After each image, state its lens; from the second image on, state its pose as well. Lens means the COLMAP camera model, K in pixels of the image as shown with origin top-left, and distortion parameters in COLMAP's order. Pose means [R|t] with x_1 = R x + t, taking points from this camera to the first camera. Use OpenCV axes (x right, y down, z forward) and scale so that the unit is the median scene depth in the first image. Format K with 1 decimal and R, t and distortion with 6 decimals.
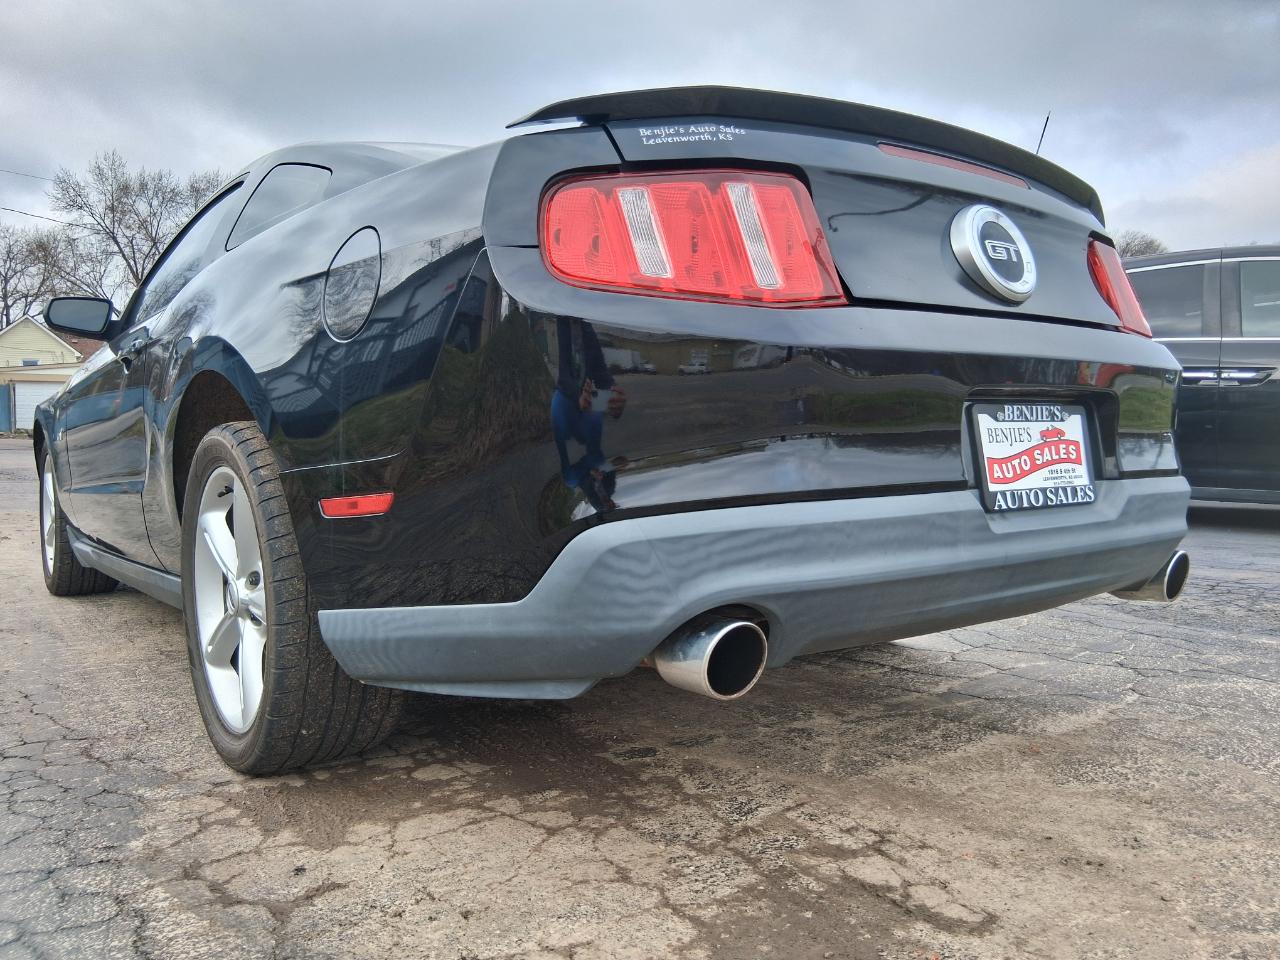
lens RADIAL K [[968.7, 0, 630.1], [0, 968.7, 482.1], [0, 0, 1]] dist [0.086949, -0.143179]
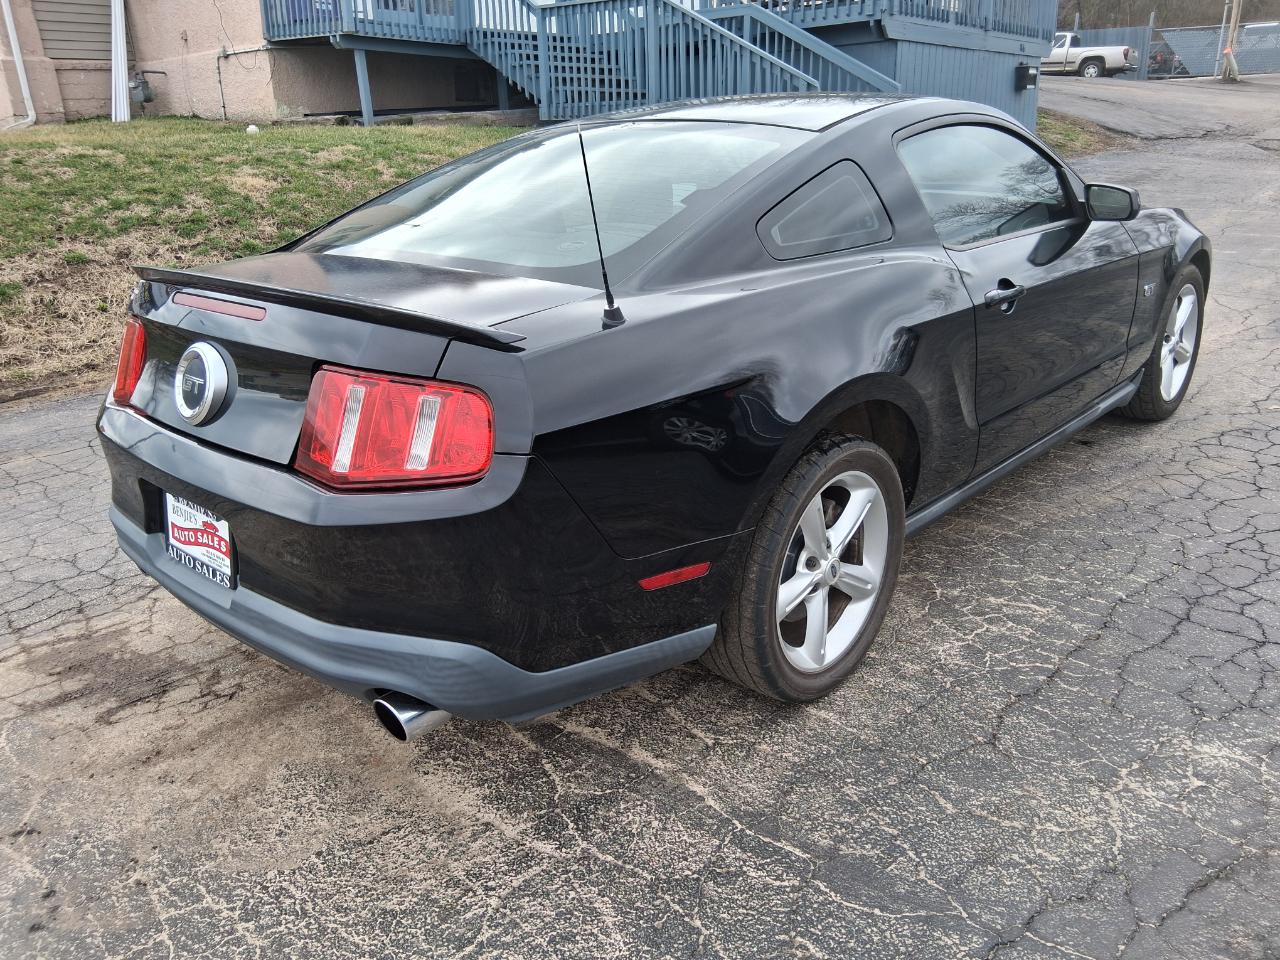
lens RADIAL K [[957.6, 0, 633.2], [0, 957.6, 477.1], [0, 0, 1]] dist [0.087563, -0.143797]
pose [[0.186041, 0.350199, -0.918014, 1.758595], [0.000933, 0.934262, 0.356587, -0.592721], [0.982542, -0.067196, 0.173484, 1.370941]]
